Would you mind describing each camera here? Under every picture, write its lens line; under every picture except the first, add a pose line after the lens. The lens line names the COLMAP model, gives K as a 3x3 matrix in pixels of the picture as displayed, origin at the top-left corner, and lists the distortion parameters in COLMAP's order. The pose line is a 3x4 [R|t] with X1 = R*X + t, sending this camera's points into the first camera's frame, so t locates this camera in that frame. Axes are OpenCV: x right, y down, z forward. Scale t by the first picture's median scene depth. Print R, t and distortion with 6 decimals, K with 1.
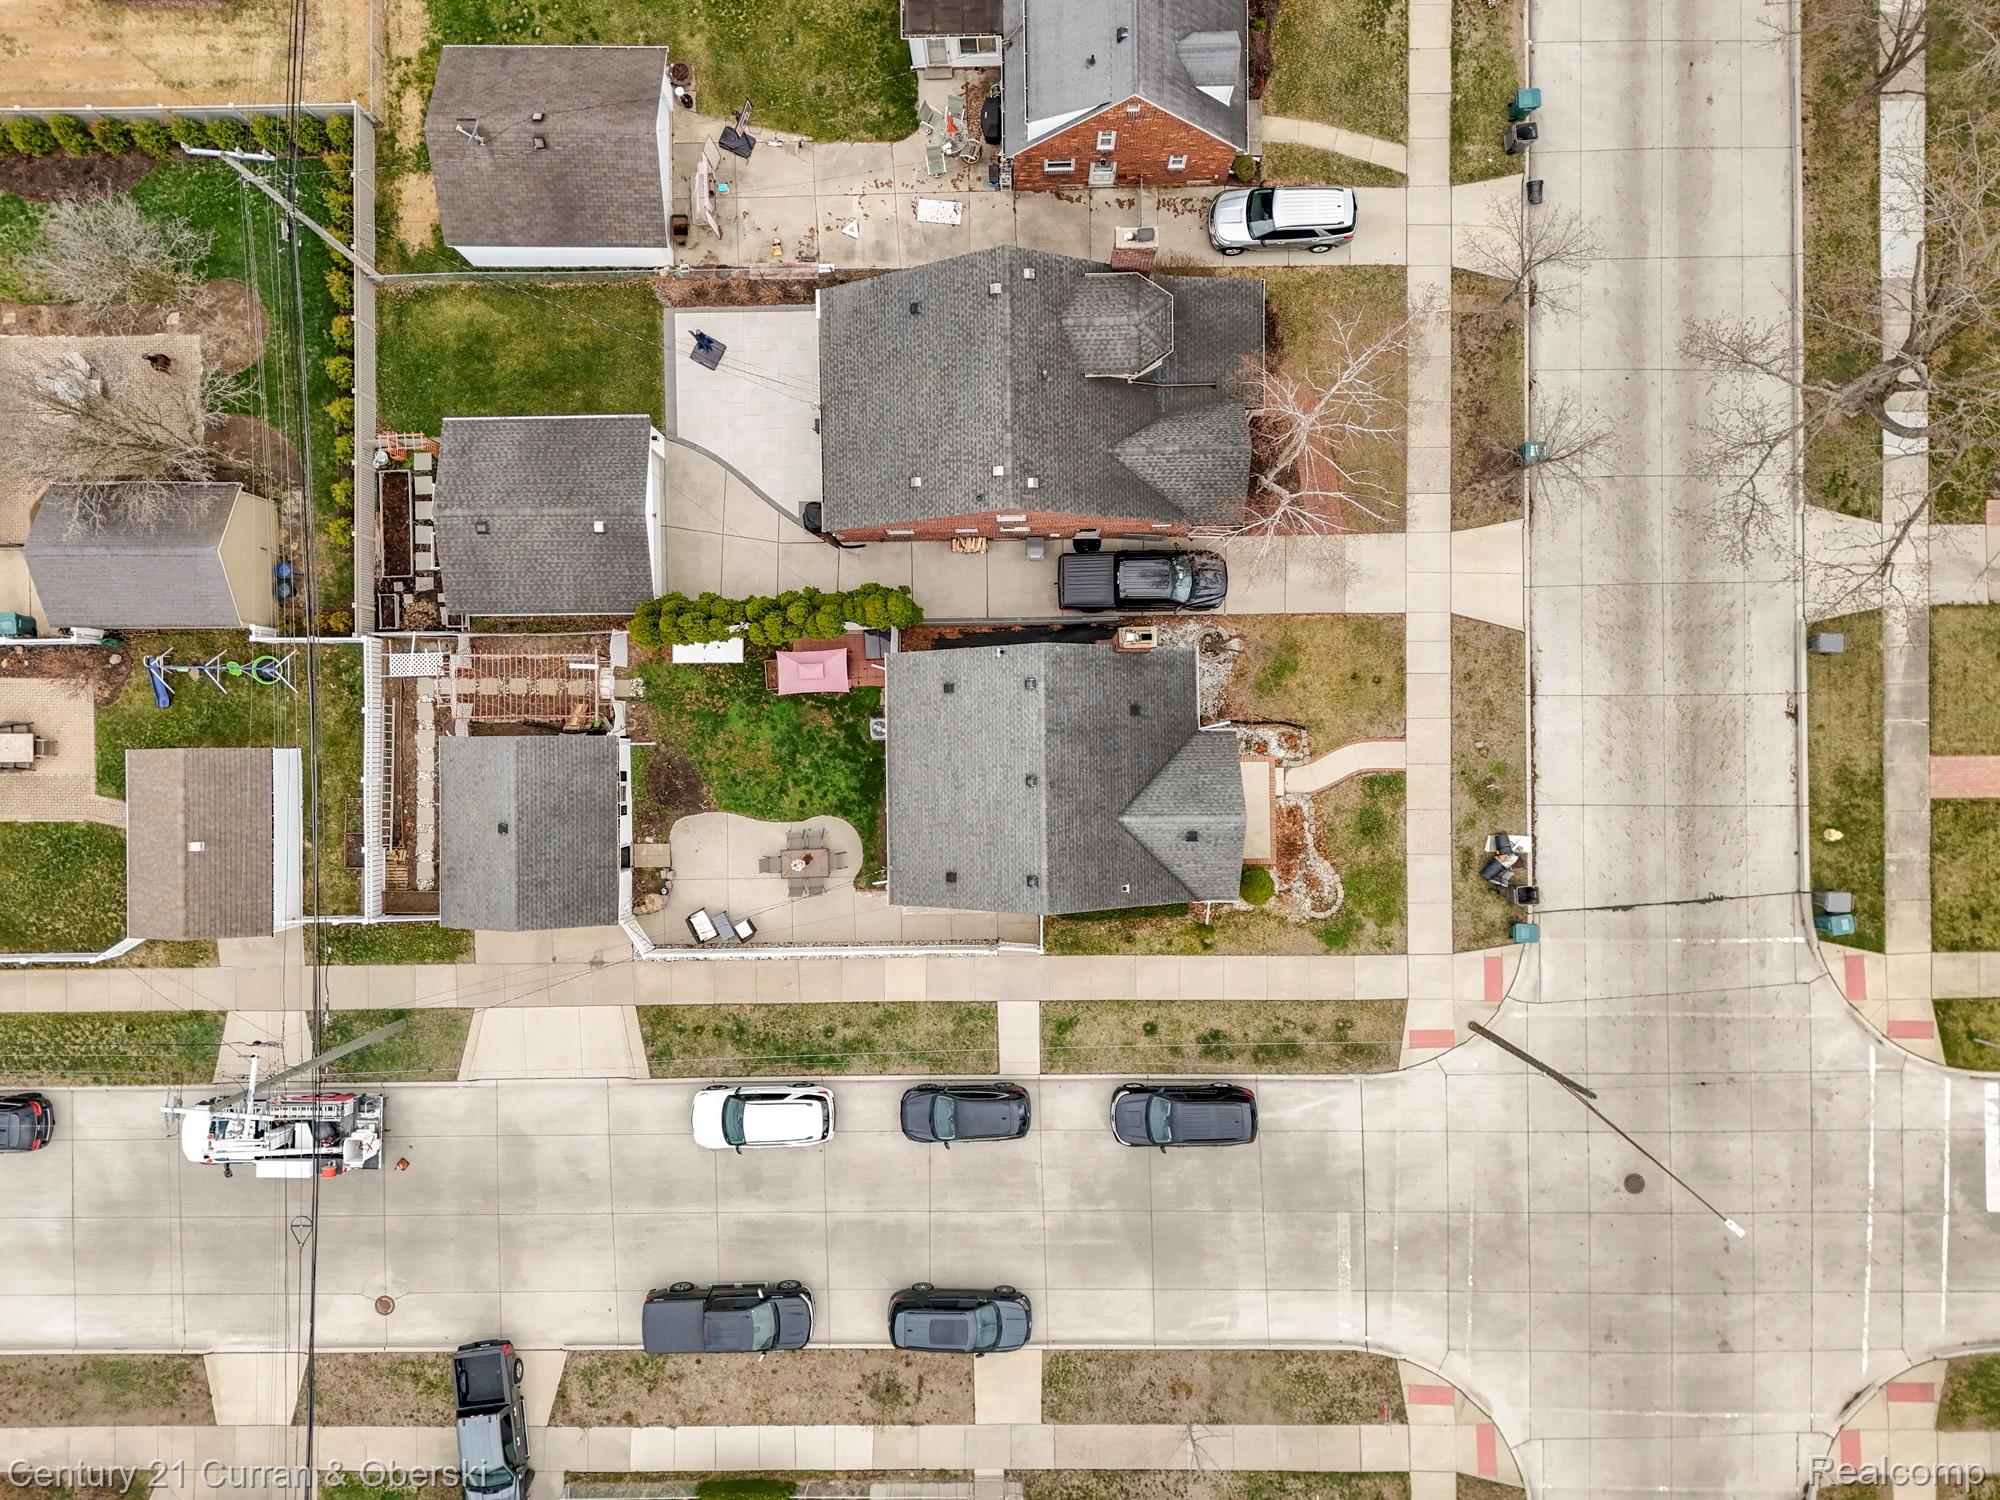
lens RADIAL K [[1456.9, 0, 996.3], [0, 1456.9, 750.0], [0, 0, 1]] dist [0.087015, -0.080766]
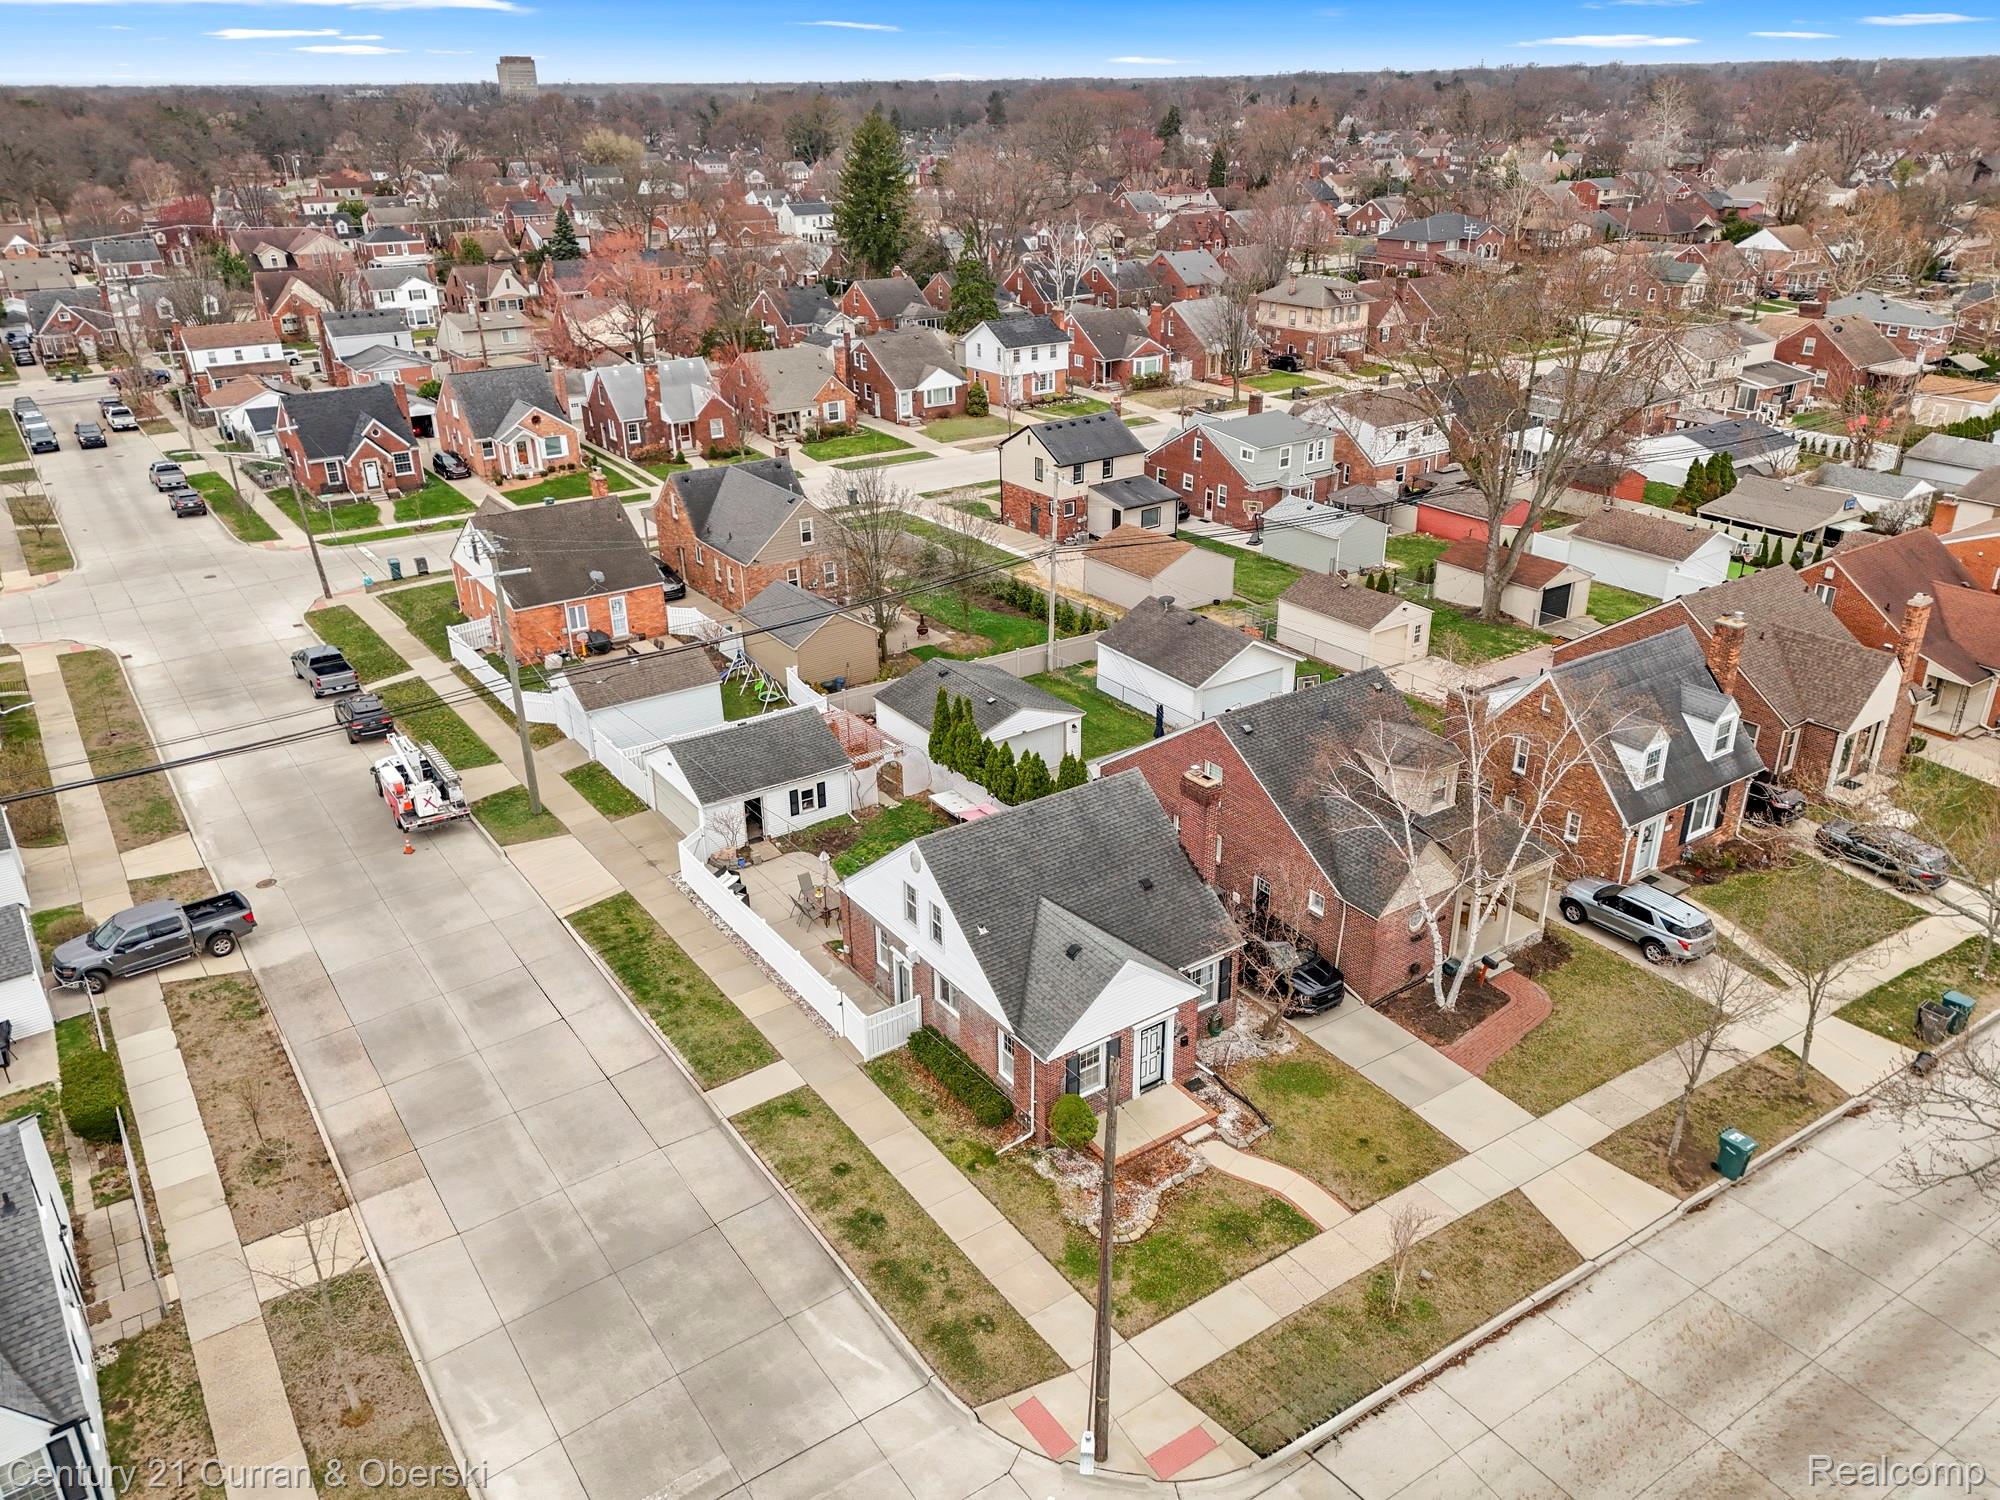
lens RADIAL K [[1456.9, 0, 996.3], [0, 1456.9, 750.0], [0, 0, 1]] dist [0.087015, -0.080766]
pose [[0.554904, 0.356180, -0.751810, 0.650955], [-0.831915, 0.237882, -0.501329, 0.457171], [0.000278, 0.903630, 0.428313, 0.470662]]
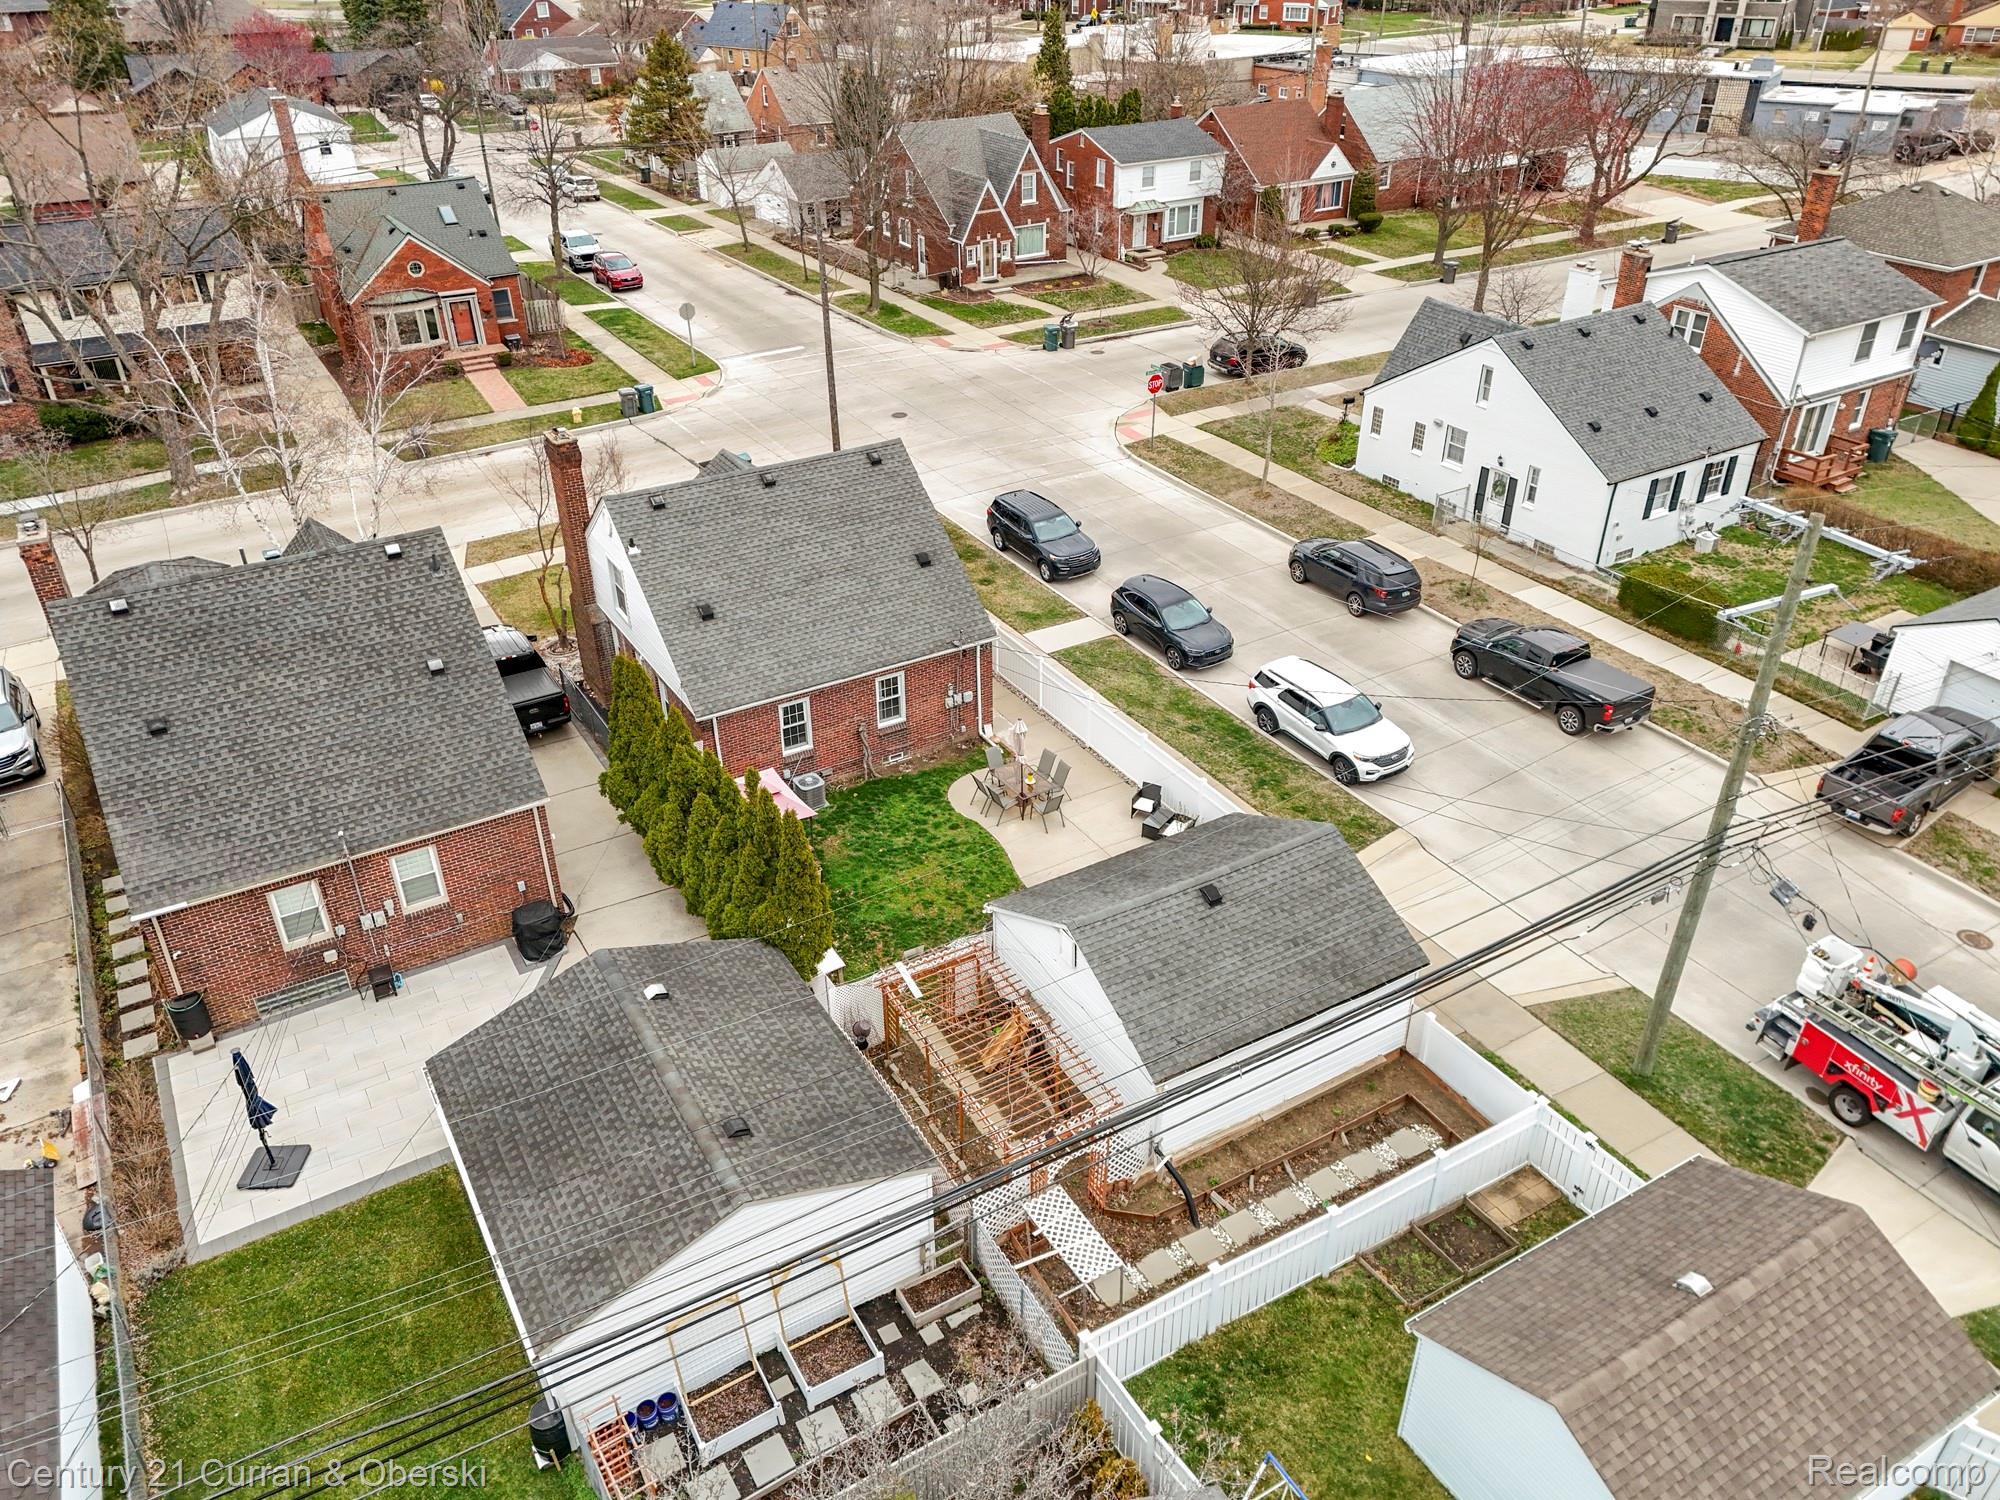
lens RADIAL K [[1456.9, 0, 996.3], [0, 1456.9, 750.0], [0, 0, 1]] dist [0.087015, -0.080766]
pose [[-0.499505, -0.427071, 0.753728, -0.658594], [0.866015, -0.268891, 0.421563, -0.232118], [0.022633, 0.863313, 0.504162, 0.616172]]
